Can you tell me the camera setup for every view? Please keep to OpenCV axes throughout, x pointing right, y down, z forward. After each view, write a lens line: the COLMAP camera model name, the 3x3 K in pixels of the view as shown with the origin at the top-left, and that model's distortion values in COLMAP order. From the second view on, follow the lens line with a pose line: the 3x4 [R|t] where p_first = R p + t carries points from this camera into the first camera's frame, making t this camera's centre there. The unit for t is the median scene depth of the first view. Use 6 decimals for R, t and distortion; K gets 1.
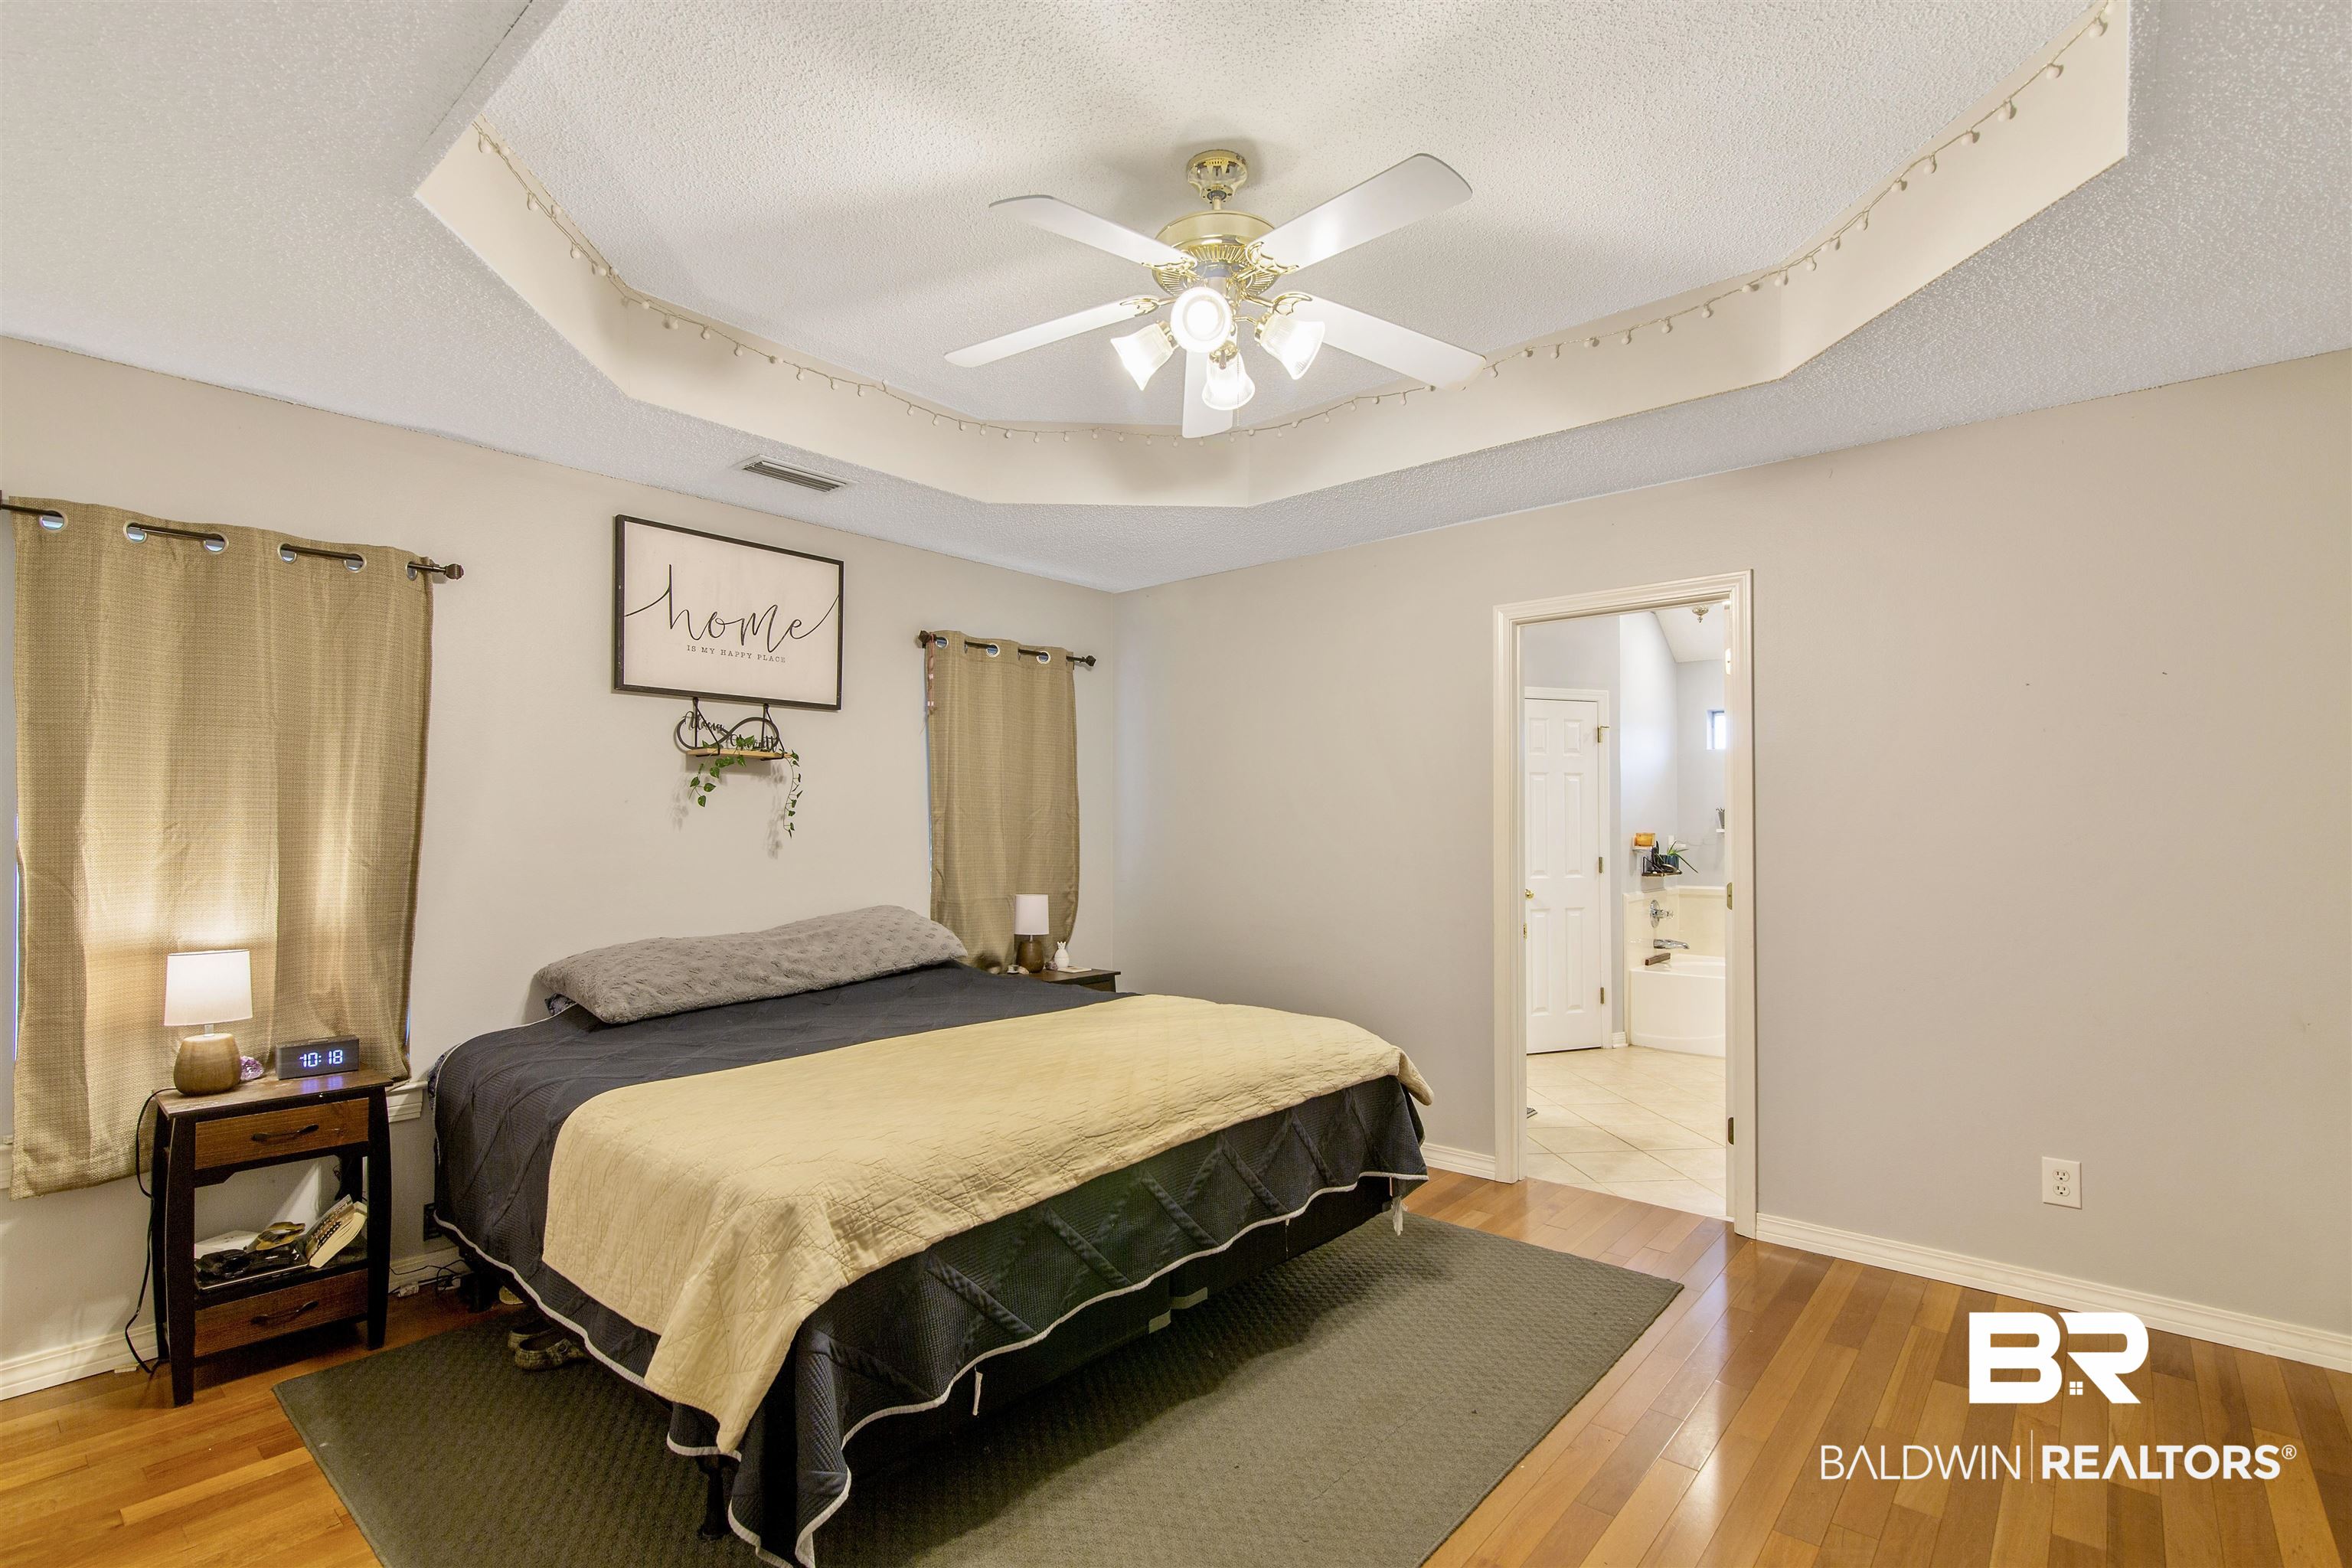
lens RADIAL K [[1081.6, 0, 1195.2], [0, 1081.6, 827.2], [0, 0, 1]] dist [0.001823, 0.000206]
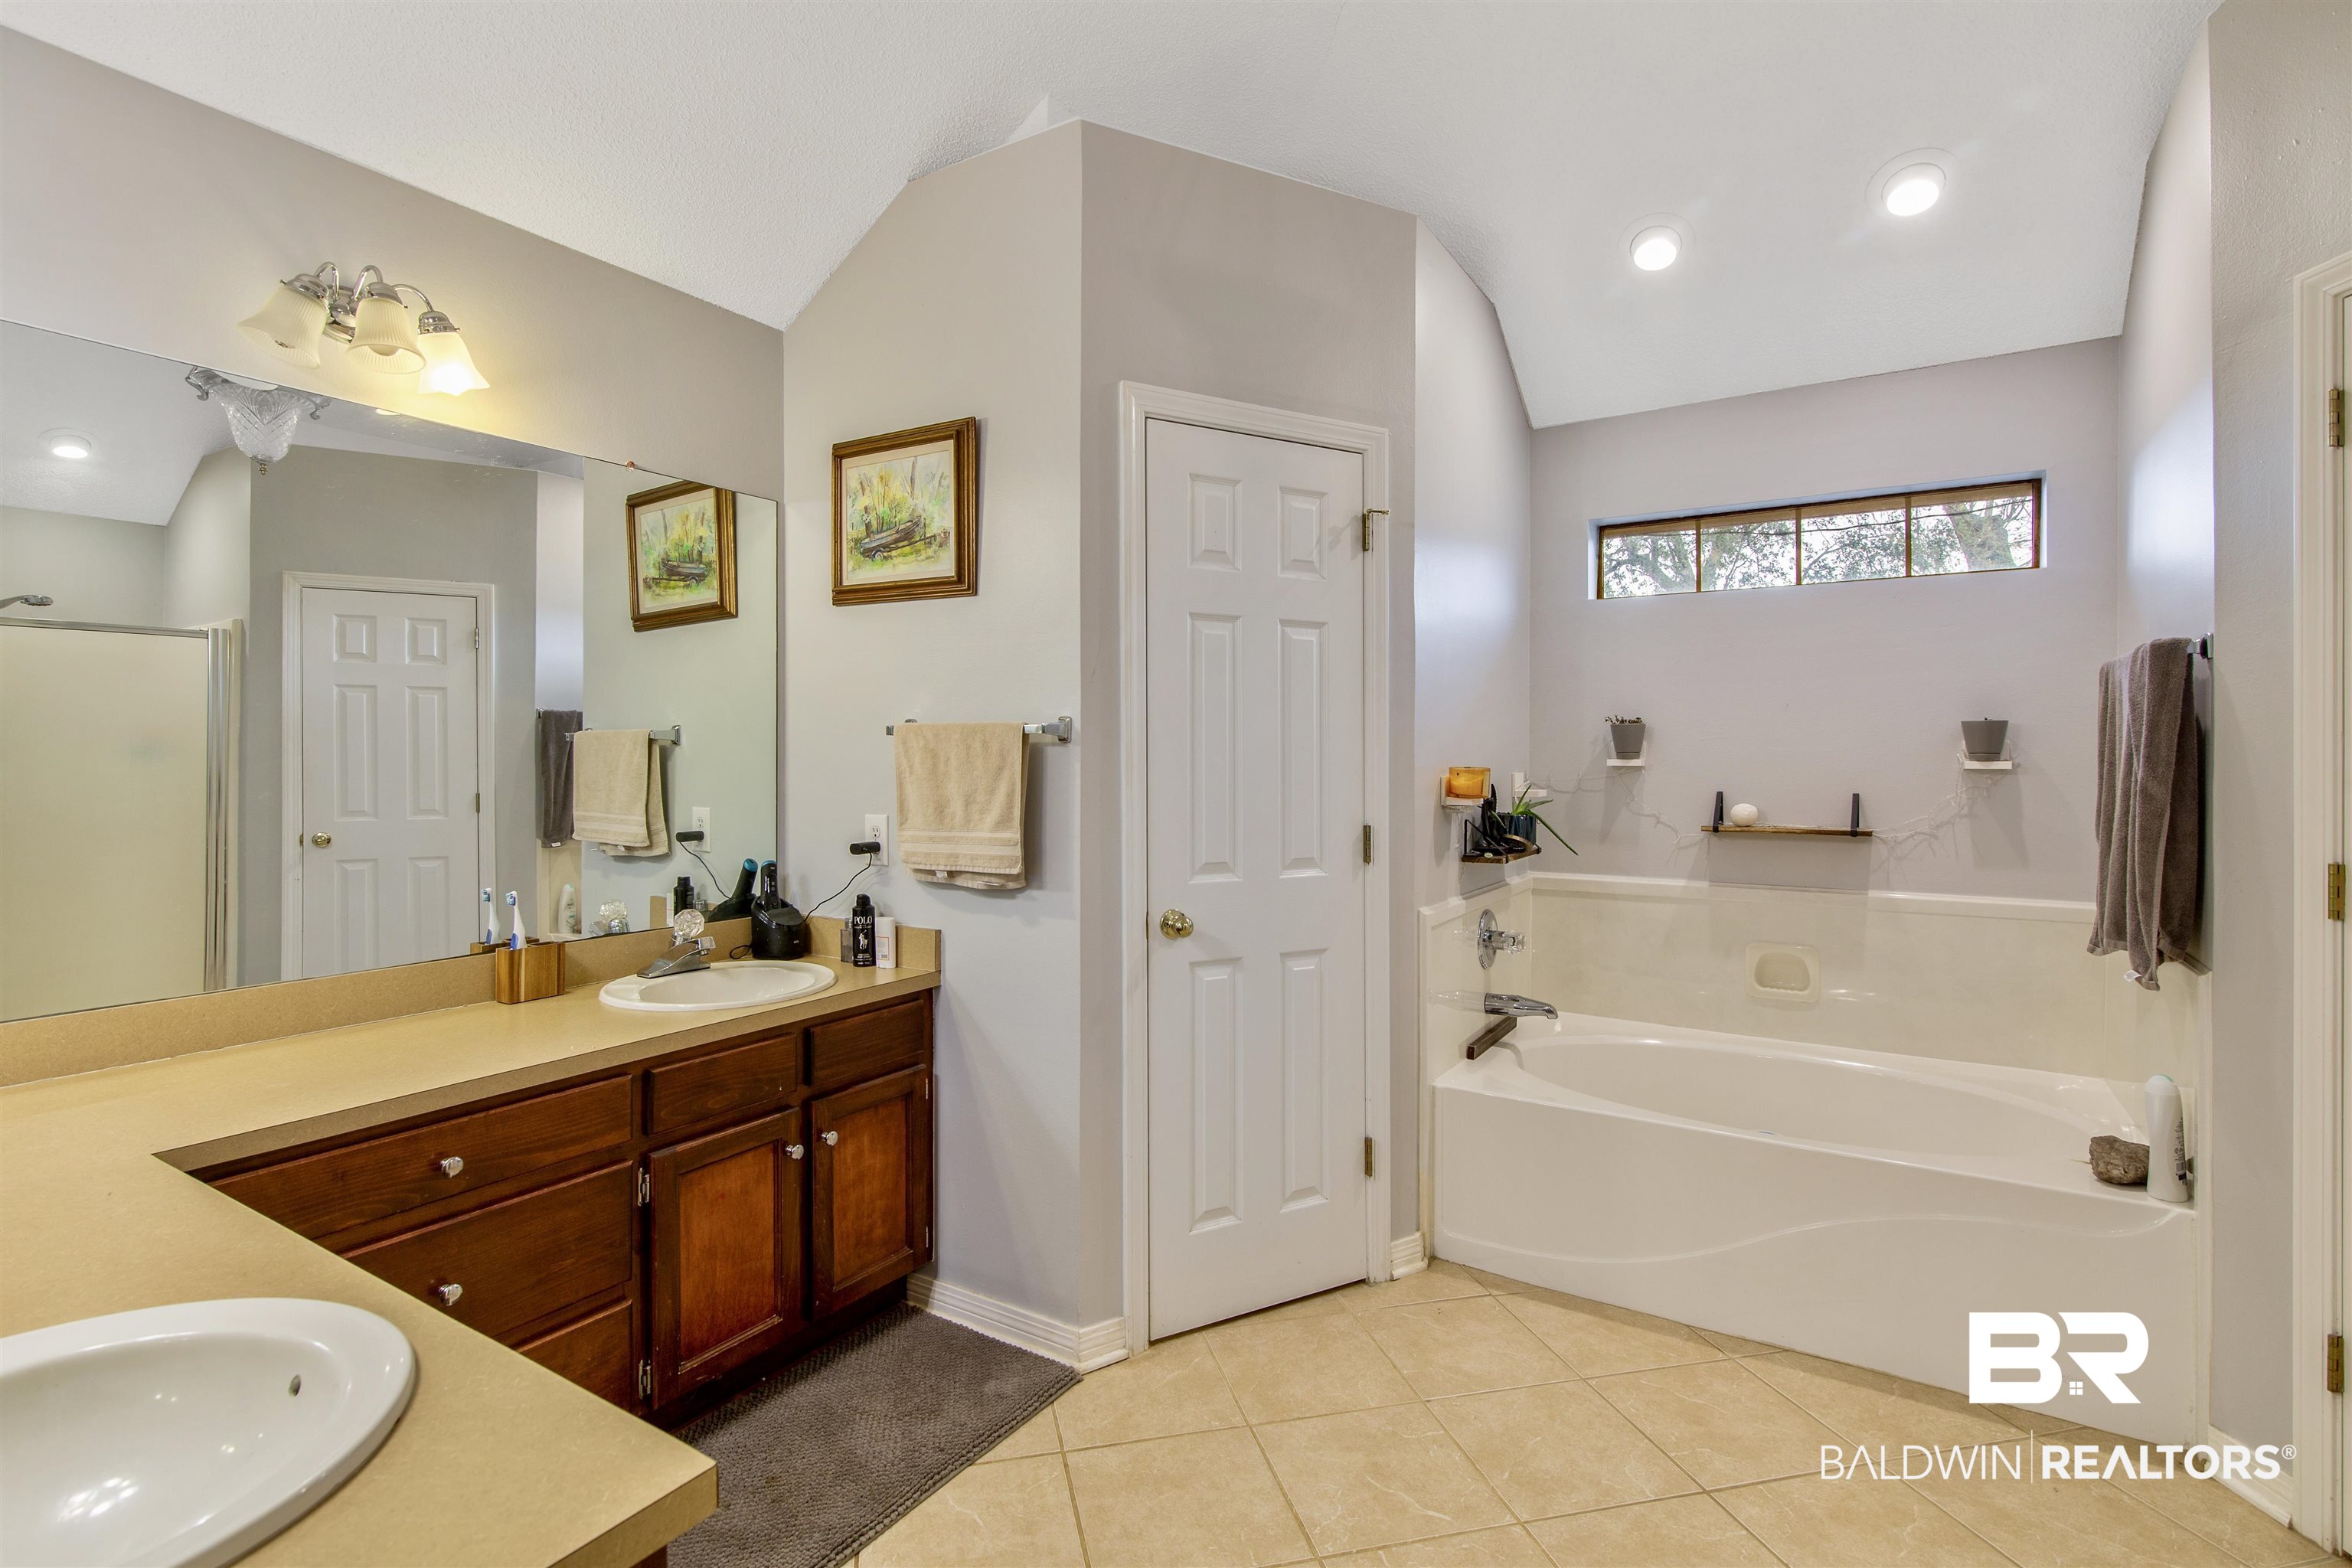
lens RADIAL K [[1081.6, 0, 1177.1], [0, 1081.6, 789.3], [0, 0, 1]] dist [0.001823, 0.000206]
pose [[0.990670, -0.004788, 0.136197, 0.232918], [0.000842, 0.999579, 0.029010, 0.001359], [-0.136279, -0.028624, 0.990257, 0.566926]]
